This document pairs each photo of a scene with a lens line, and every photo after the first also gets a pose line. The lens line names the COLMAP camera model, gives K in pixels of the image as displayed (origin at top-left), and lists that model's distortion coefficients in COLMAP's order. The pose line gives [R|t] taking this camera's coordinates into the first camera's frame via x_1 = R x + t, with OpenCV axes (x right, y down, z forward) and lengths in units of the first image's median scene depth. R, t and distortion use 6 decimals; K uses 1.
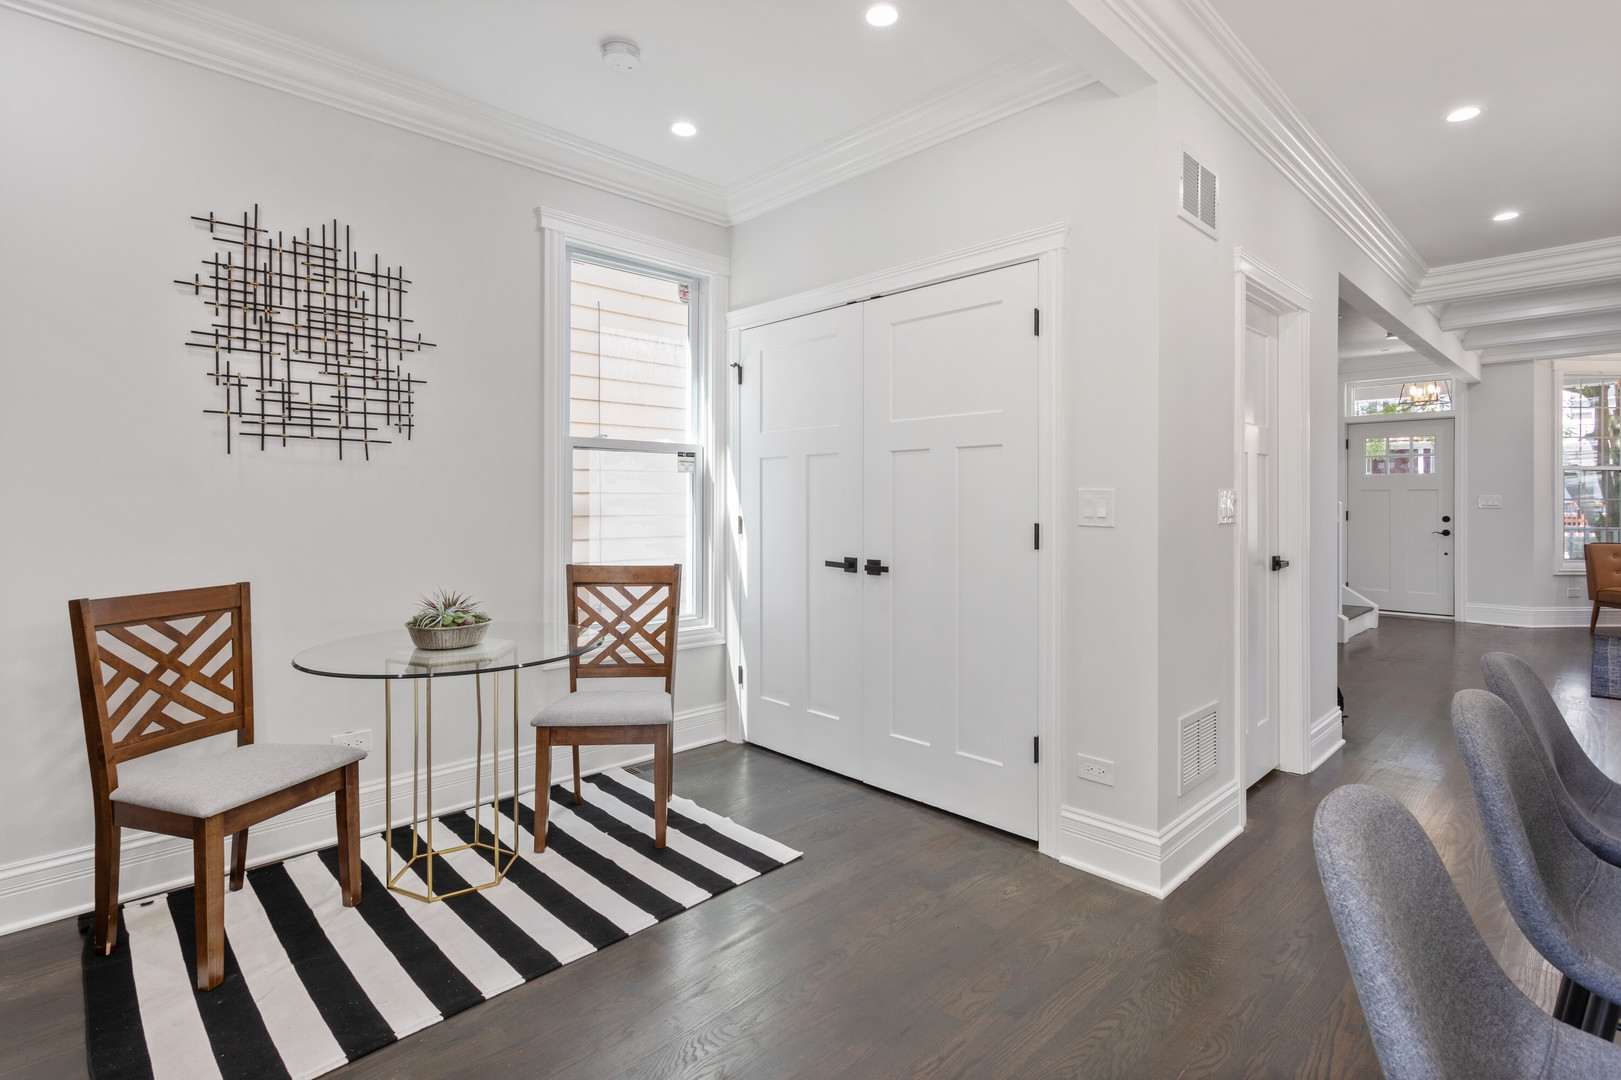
lens RADIAL K [[787.2, 0, 795.3], [0, 787.2, 500.2], [0, 0, 1]] dist [0.000723, -0.000053]
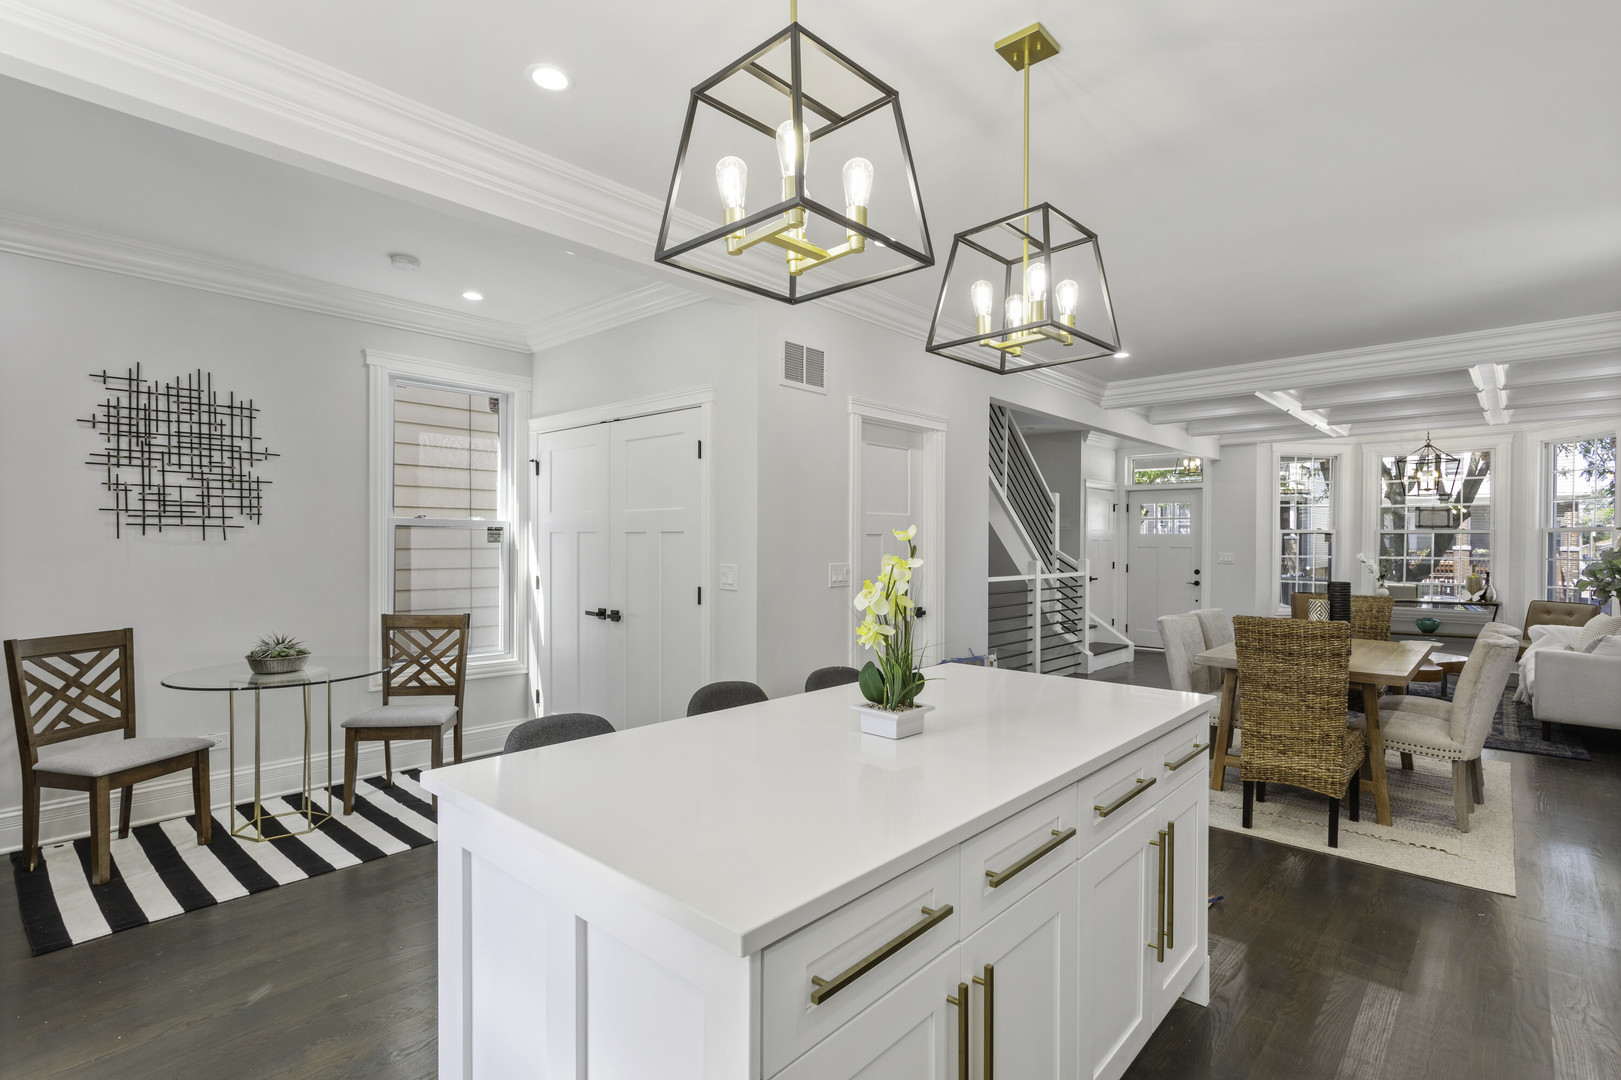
lens RADIAL K [[787.2, 0, 798.2], [0, 787.2, 549.1], [0, 0, 1]] dist [0.000723, -0.000053]
pose [[0.997870, 0.004630, 0.065076, 0.378607], [-0.005271, 0.999939, 0.009692, -0.053630], [-0.065028, -0.010015, 0.997833, -0.457641]]
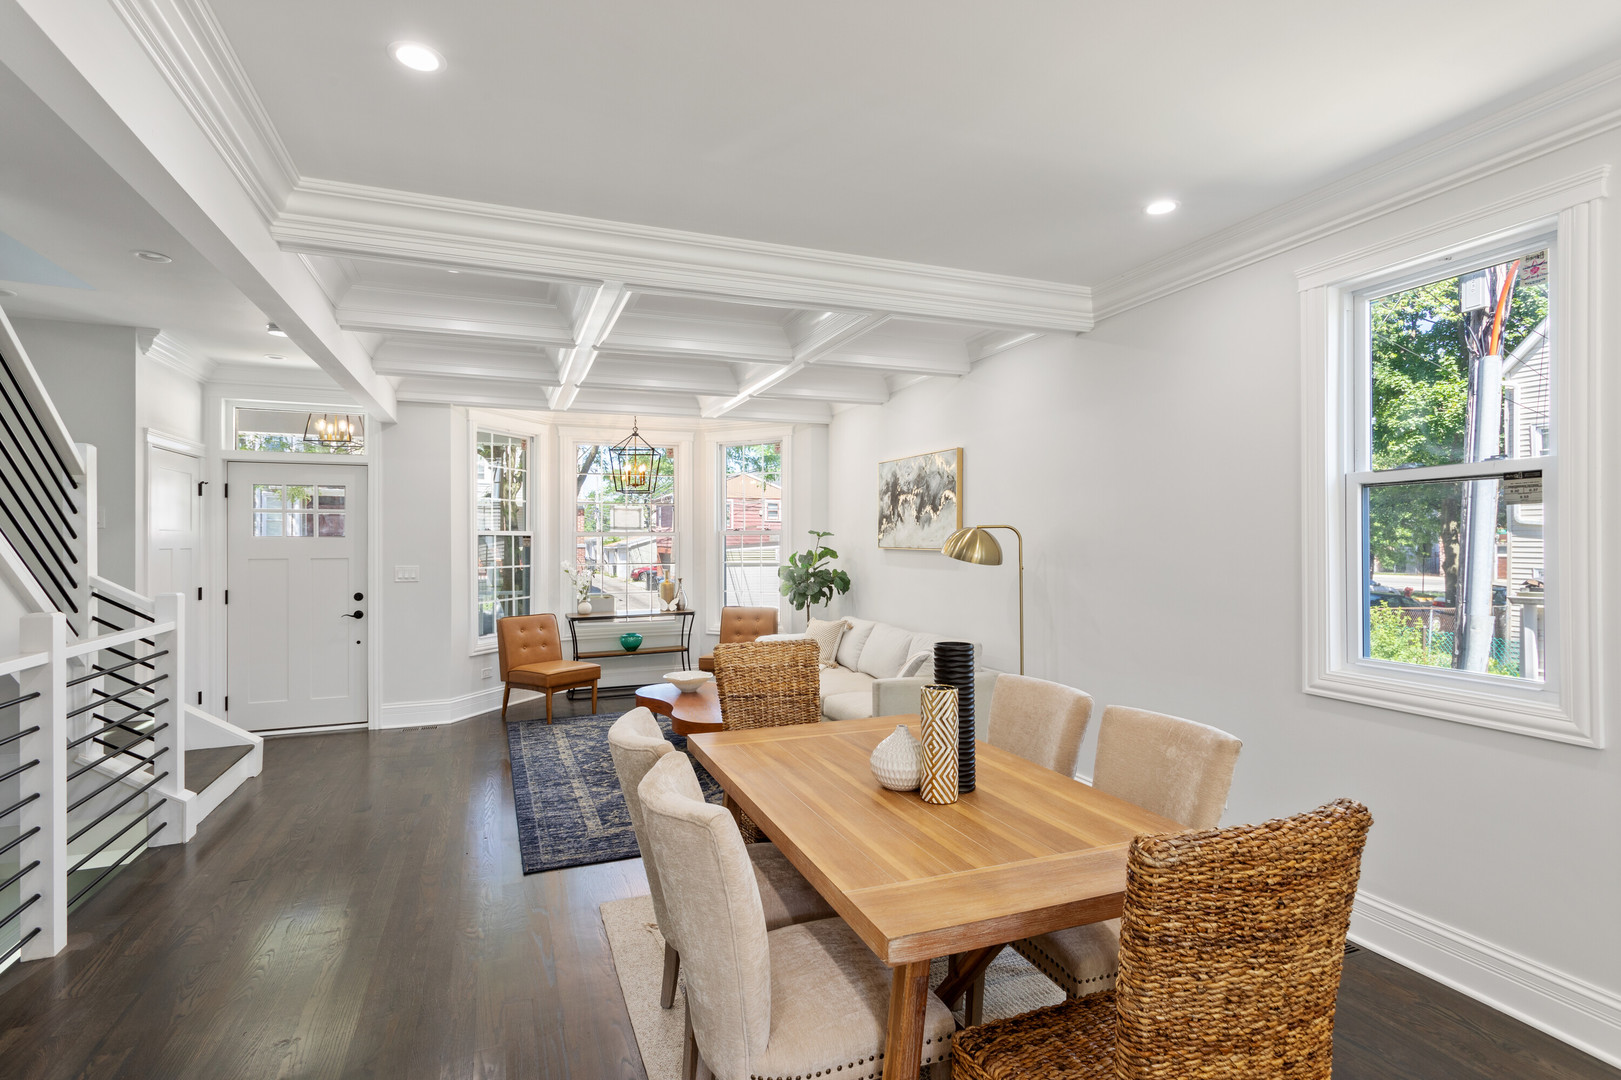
lens RADIAL K [[787.2, 0, 820.2], [0, 787.2, 540.3], [0, 0, 1]] dist [0.000723, -0.000053]
pose [[0.363617, -0.000303, 0.931548, 0.772160], [0.002407, 0.999997, -0.000614, -0.081236], [-0.931545, 0.002466, 0.363617, 0.847875]]
